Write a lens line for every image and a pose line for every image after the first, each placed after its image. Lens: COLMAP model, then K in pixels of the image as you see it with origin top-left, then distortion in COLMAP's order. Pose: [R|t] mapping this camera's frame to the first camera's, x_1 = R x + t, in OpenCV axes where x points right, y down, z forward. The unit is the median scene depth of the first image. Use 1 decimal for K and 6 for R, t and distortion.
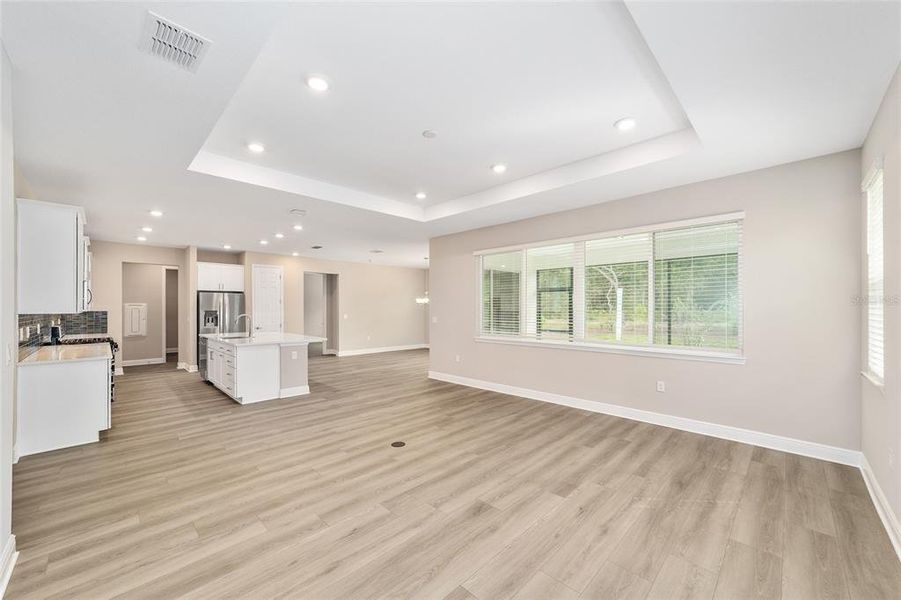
lens RADIAL K [[346.4, 0, 446.9], [0, 346.4, 307.4], [0, 0, 1]] dist [-0.009217, 0.003520]
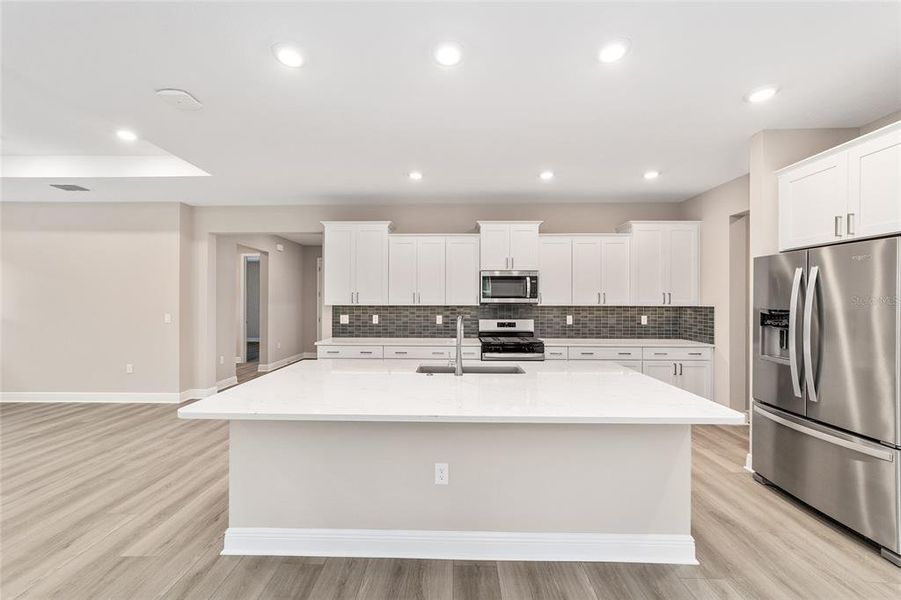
lens RADIAL K [[346.4, 0, 447.0], [0, 346.4, 298.6], [0, 0, 1]] dist [-0.009217, 0.003520]
pose [[-0.722530, -0.008750, -0.691284, -0.342636], [-0.001186, 0.999934, -0.011417, 0.005146], [0.691339, -0.007429, -0.722492, 1.486384]]
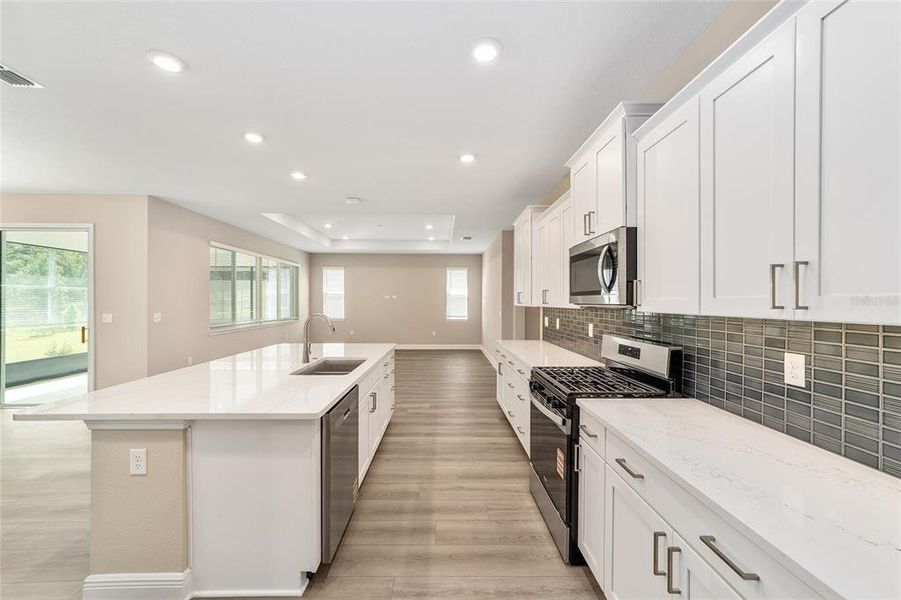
lens RADIAL K [[346.4, 0, 451.4], [0, 346.4, 303.3], [0, 0, 1]] dist [-0.009217, 0.003520]
pose [[-0.721089, -0.005041, 0.692824, -1.195543], [-0.003226, 0.999987, 0.003918, 0.003287], [-0.692835, 0.000591, -0.721096, 1.399109]]
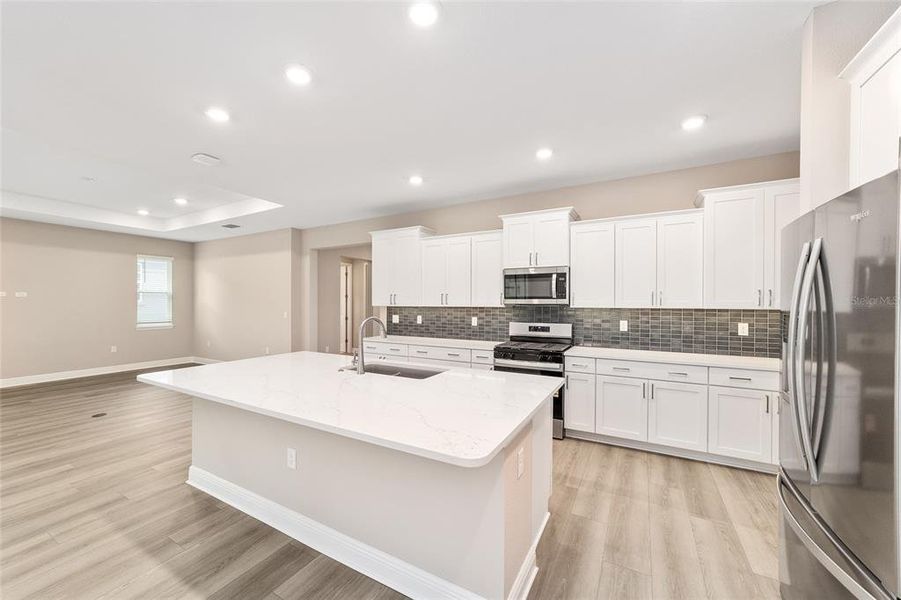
lens RADIAL K [[346.4, 0, 446.0], [0, 346.4, 304.3], [0, 0, 1]] dist [-0.009217, 0.003520]
pose [[-0.962611, -0.001615, -0.270882, -0.648715], [-0.002148, 0.999996, 0.001673, 0.005355], [0.270878, 0.002192, -0.962611, 1.647884]]
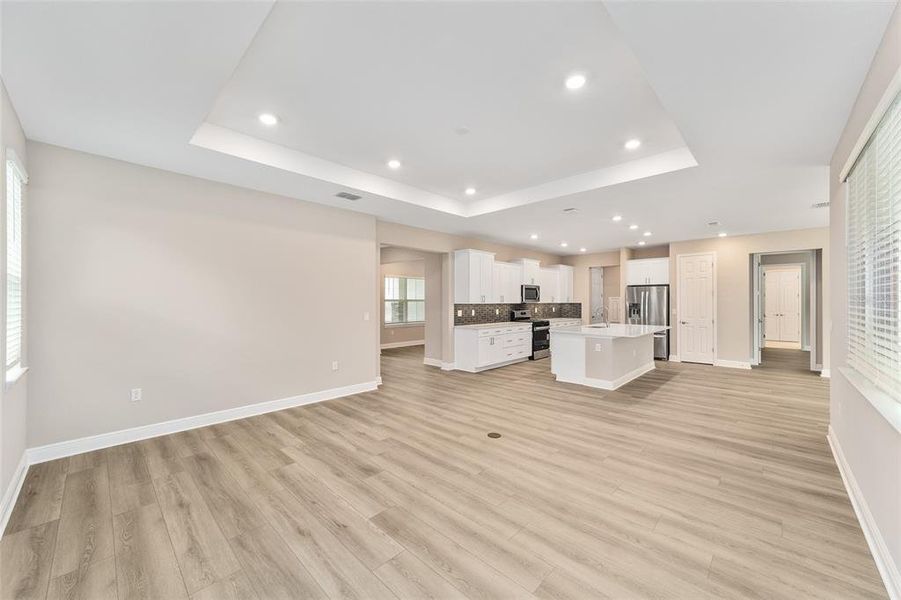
lens RADIAL K [[346.4, 0, 451.8], [0, 346.4, 298.4], [0, 0, 1]] dist [-0.009217, 0.003520]
pose [[0.026876, -0.006003, -0.999621, 0.584258], [0.001024, 0.999982, -0.005978, -0.000481], [0.999638, -0.000863, 0.026882, 0.566461]]
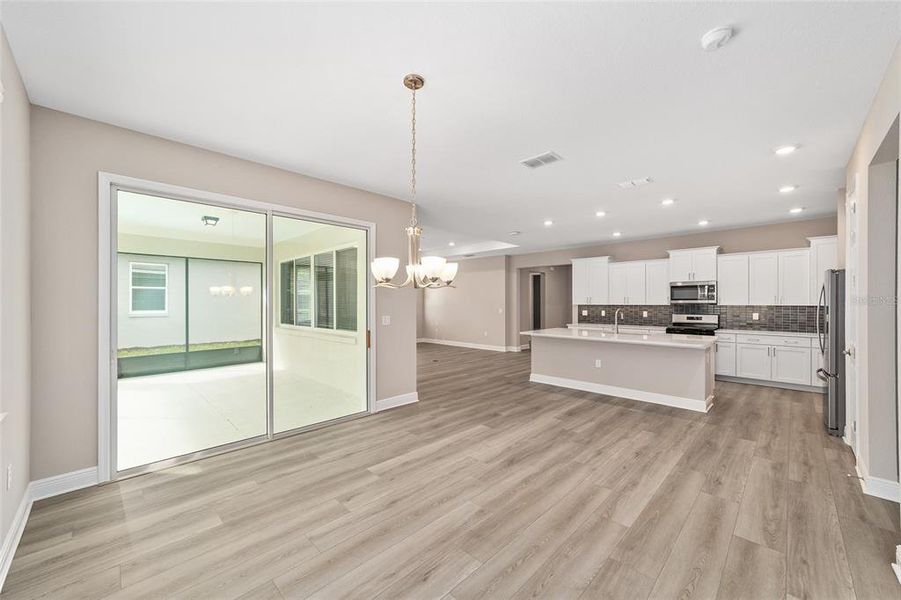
lens RADIAL K [[346.4, 0, 448.8], [0, 346.4, 302.4], [0, 0, 1]] dist [-0.009217, 0.003520]
pose [[-0.999995, 0.001734, -0.002564, -0.149441], [0.001738, 0.999998, -0.001209, 0.002639], [0.002562, -0.001214, -0.999996, 2.228925]]
